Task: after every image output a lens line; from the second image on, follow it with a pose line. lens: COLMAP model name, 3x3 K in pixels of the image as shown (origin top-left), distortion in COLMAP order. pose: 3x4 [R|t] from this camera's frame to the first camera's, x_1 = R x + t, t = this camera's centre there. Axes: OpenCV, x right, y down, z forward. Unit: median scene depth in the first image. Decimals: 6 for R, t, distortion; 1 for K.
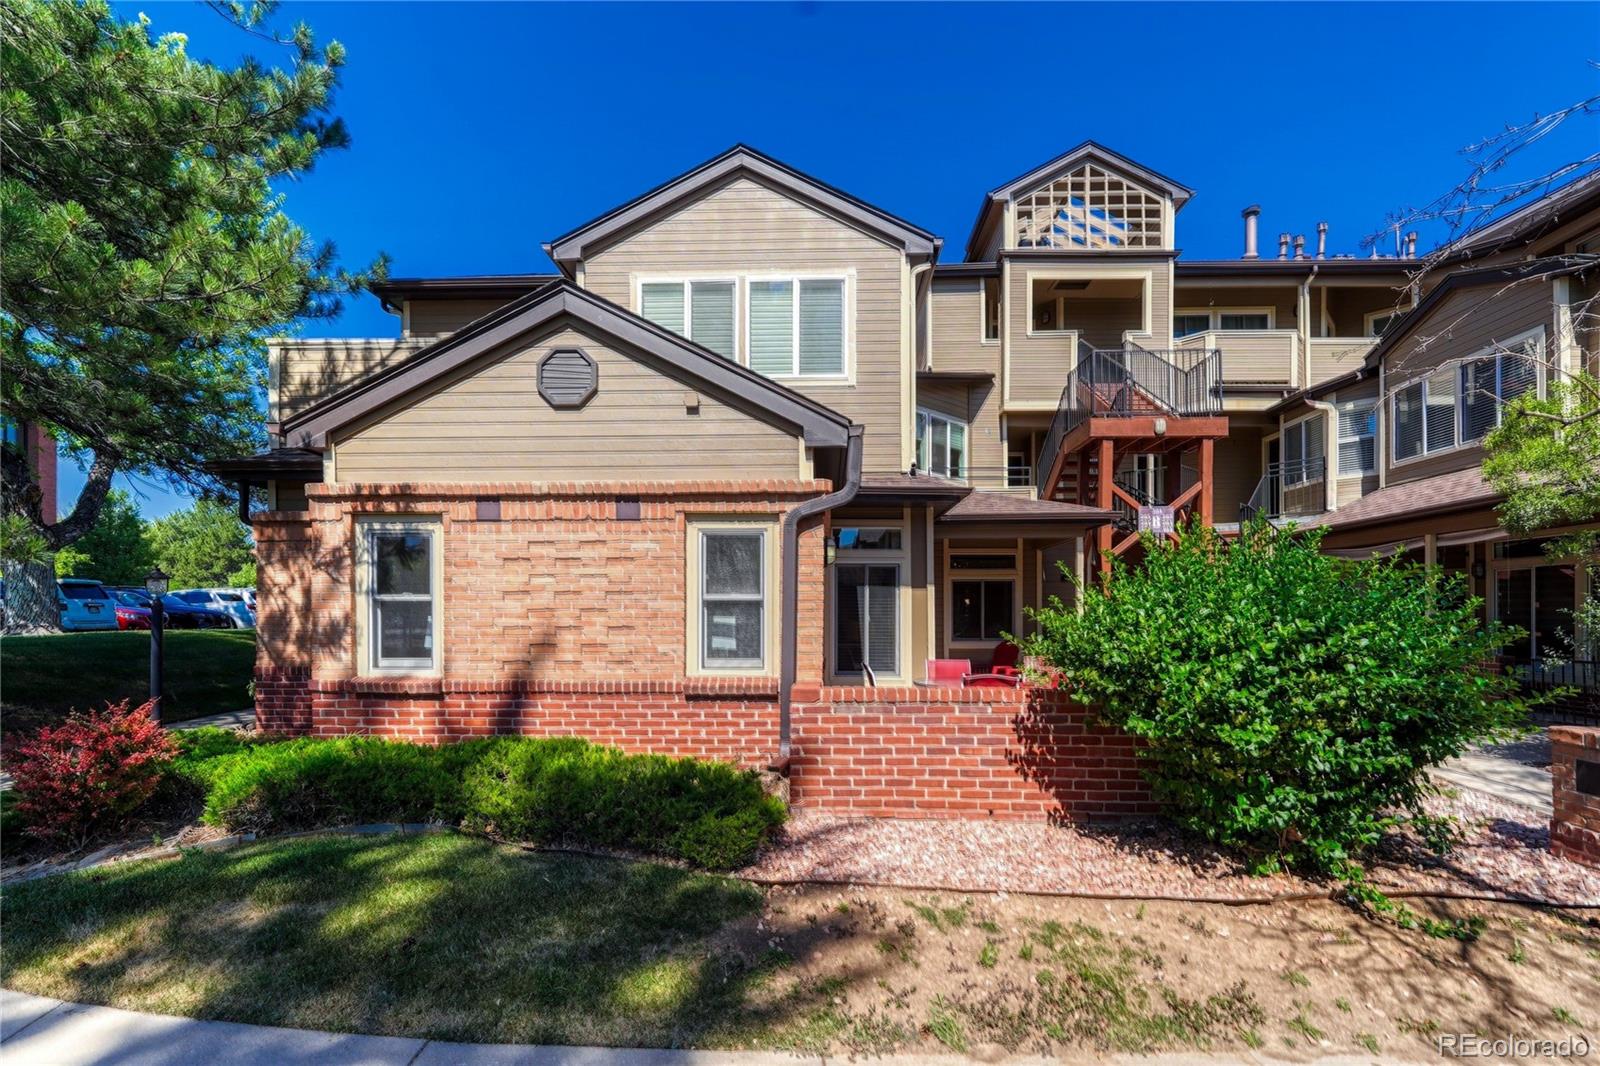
lens RADIAL K [[727.5, 0, 807.1], [0, 727.5, 622.0], [0, 0, 1]] dist [0.001355, 0.000162]
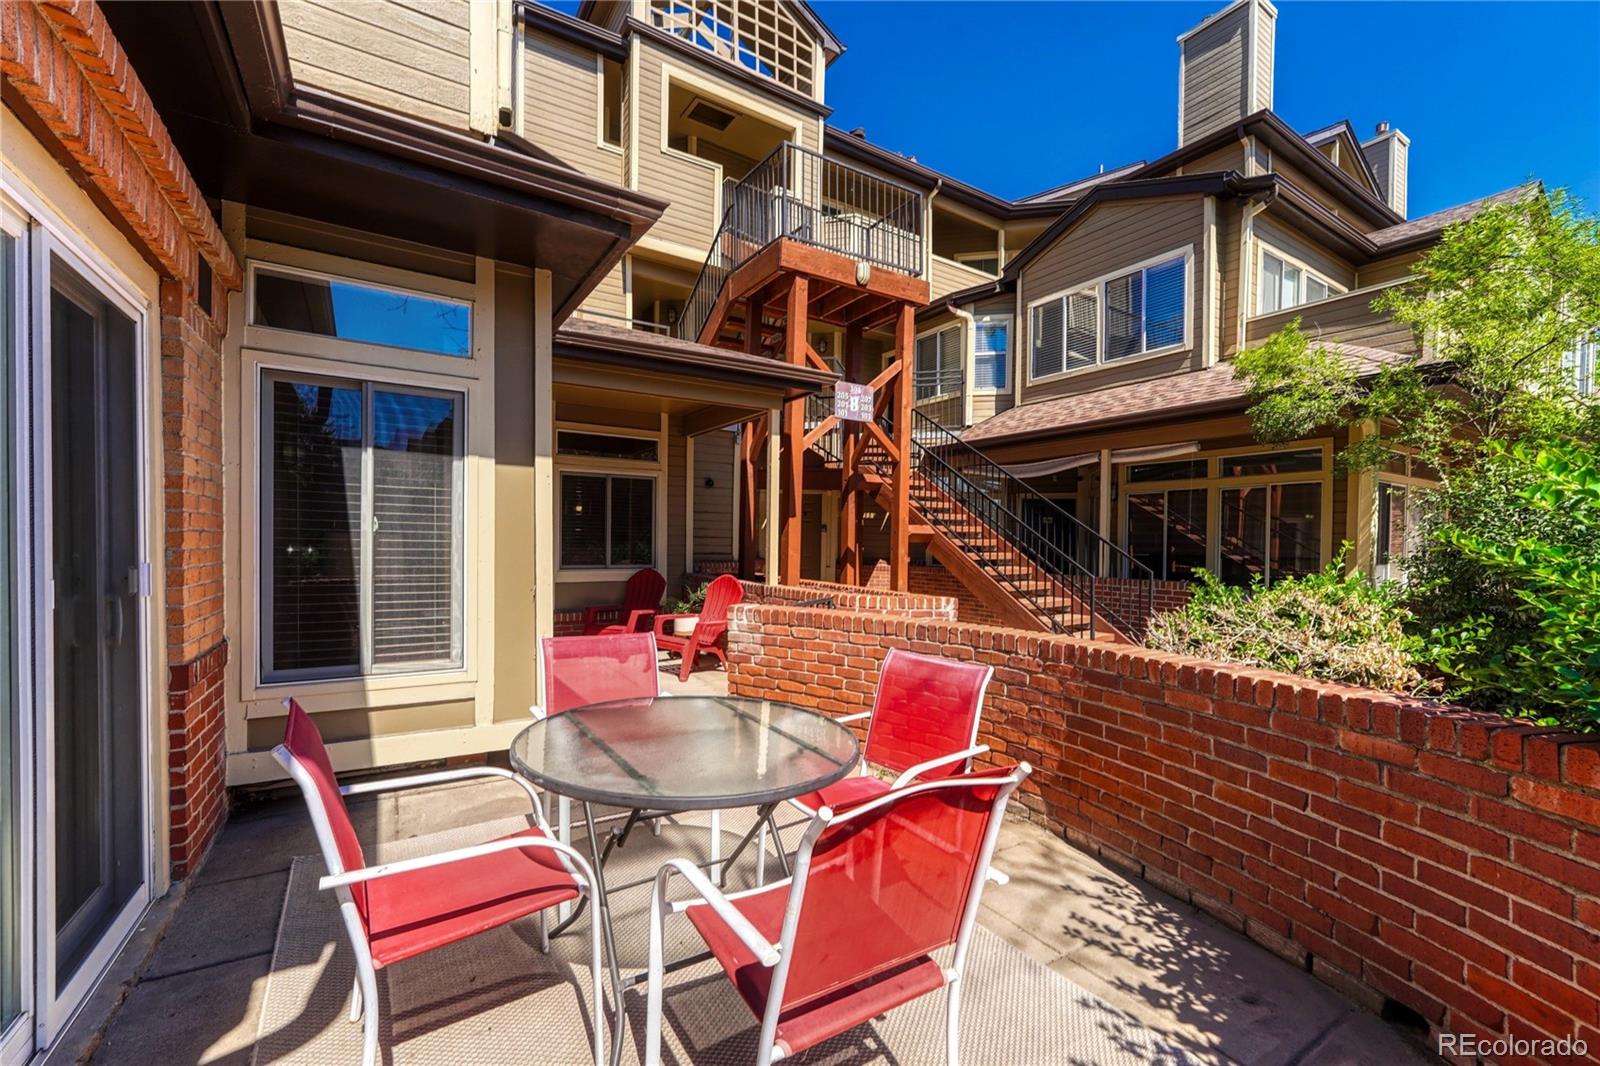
lens RADIAL K [[657.6, 0, 799.7], [0, 657.6, 556.3], [0, 0, 1]] dist [-0.010229, 0.000117]
pose [[0.831251, -0.003766, 0.555884, 0.064156], [-0.009976, 0.999715, 0.021690, 0.001490], [-0.555807, -0.023575, 0.830977, 0.476433]]
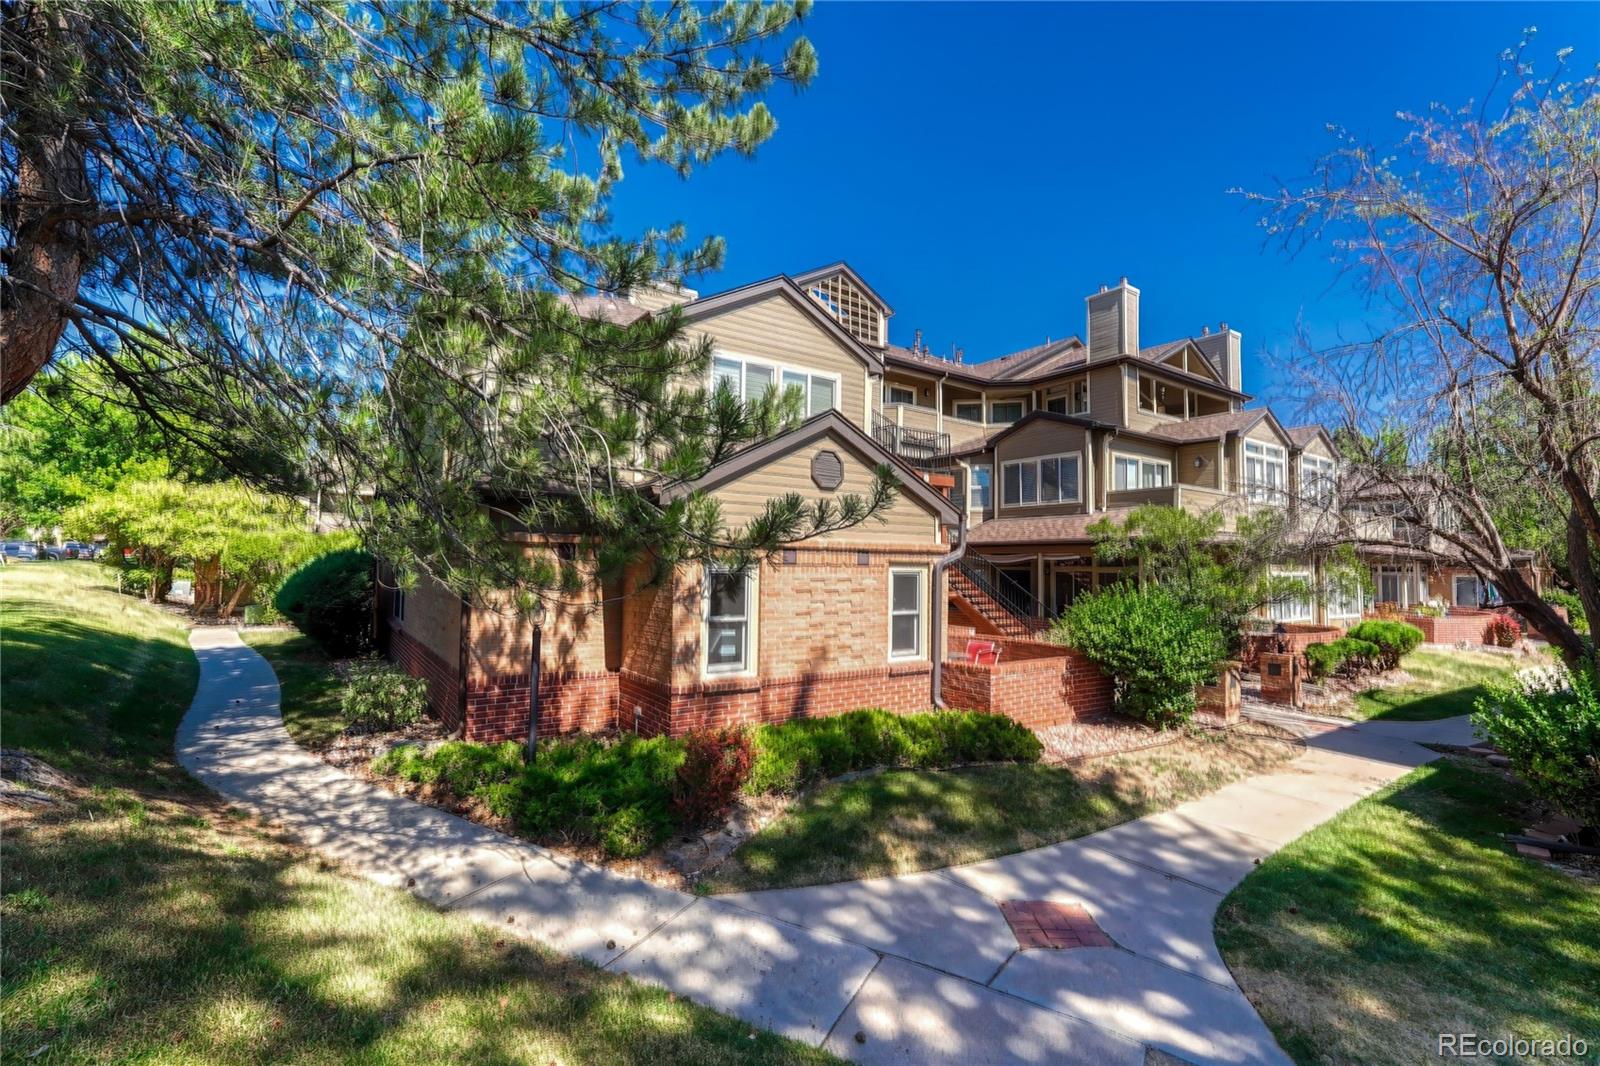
lens RADIAL K [[703.9, 0, 798.6], [0, 703.9, 541.9], [0, 0, 1]] dist [0.024346, 0.000015]
pose [[0.803432, 0.029753, 0.594653, -0.645300], [-0.008268, 0.999212, -0.038824, -0.067152], [-0.595339, 0.026276, 0.803045, -0.069074]]
